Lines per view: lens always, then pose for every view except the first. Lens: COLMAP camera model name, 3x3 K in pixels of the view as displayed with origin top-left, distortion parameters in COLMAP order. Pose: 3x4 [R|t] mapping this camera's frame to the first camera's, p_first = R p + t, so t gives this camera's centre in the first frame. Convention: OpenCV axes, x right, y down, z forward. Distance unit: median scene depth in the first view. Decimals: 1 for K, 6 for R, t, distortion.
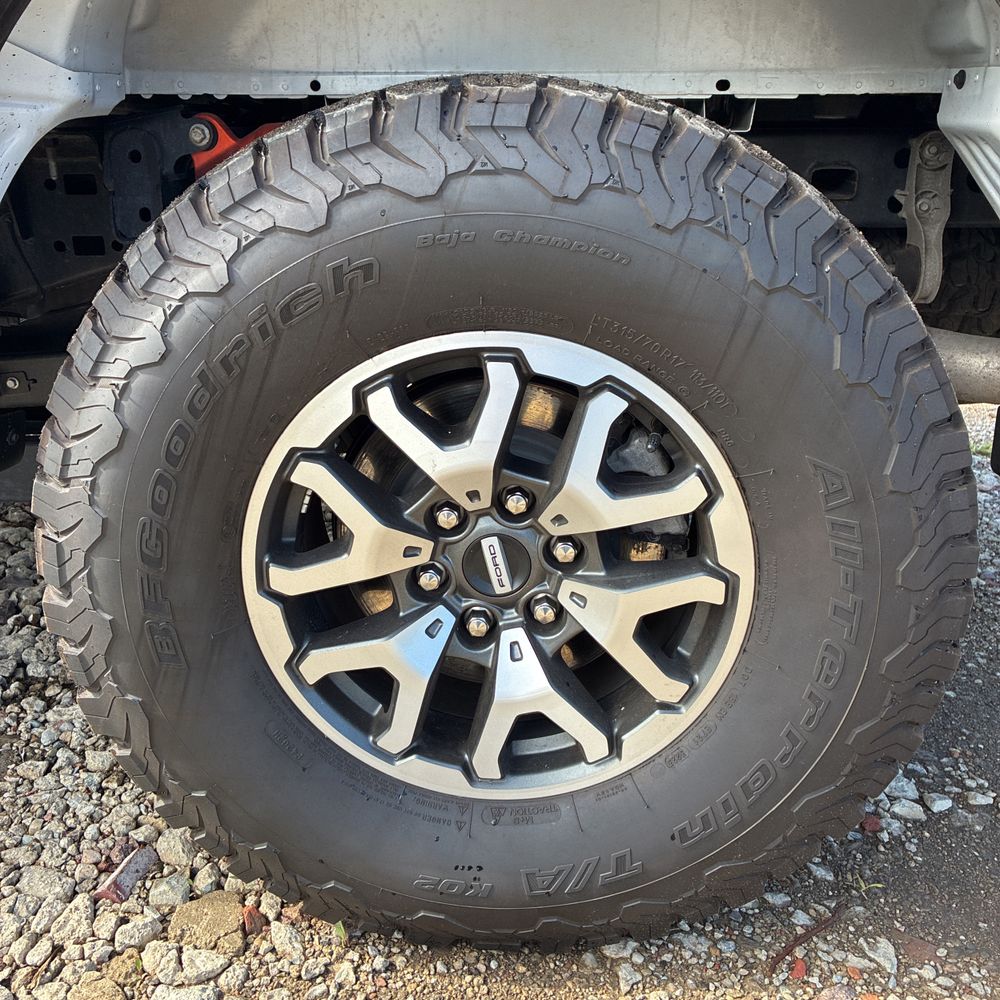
lens RADIAL K [[1044.3, 0, 487.9], [0, 1044.3, 487.2], [0, 0, 1]] dist [0.017642, -0.012982]
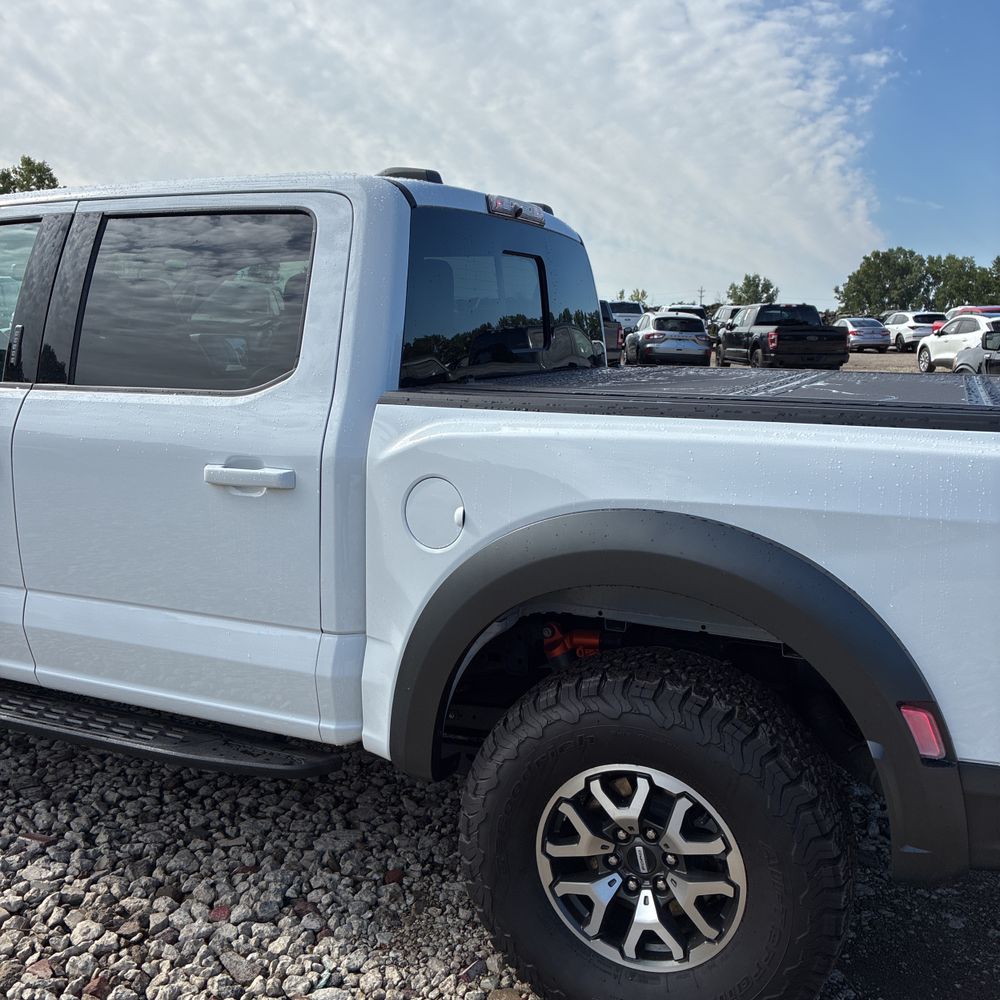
lens RADIAL K [[978.2, 0, 496.7], [0, 978.2, 506.5], [0, 0, 1]] dist [0.023021, -0.010798]
pose [[0.938689, 0.071200, -0.337333, 0.387145], [-0.135091, 0.976162, -0.169878, -0.277674], [0.317196, 0.205033, 0.925931, -1.283134]]
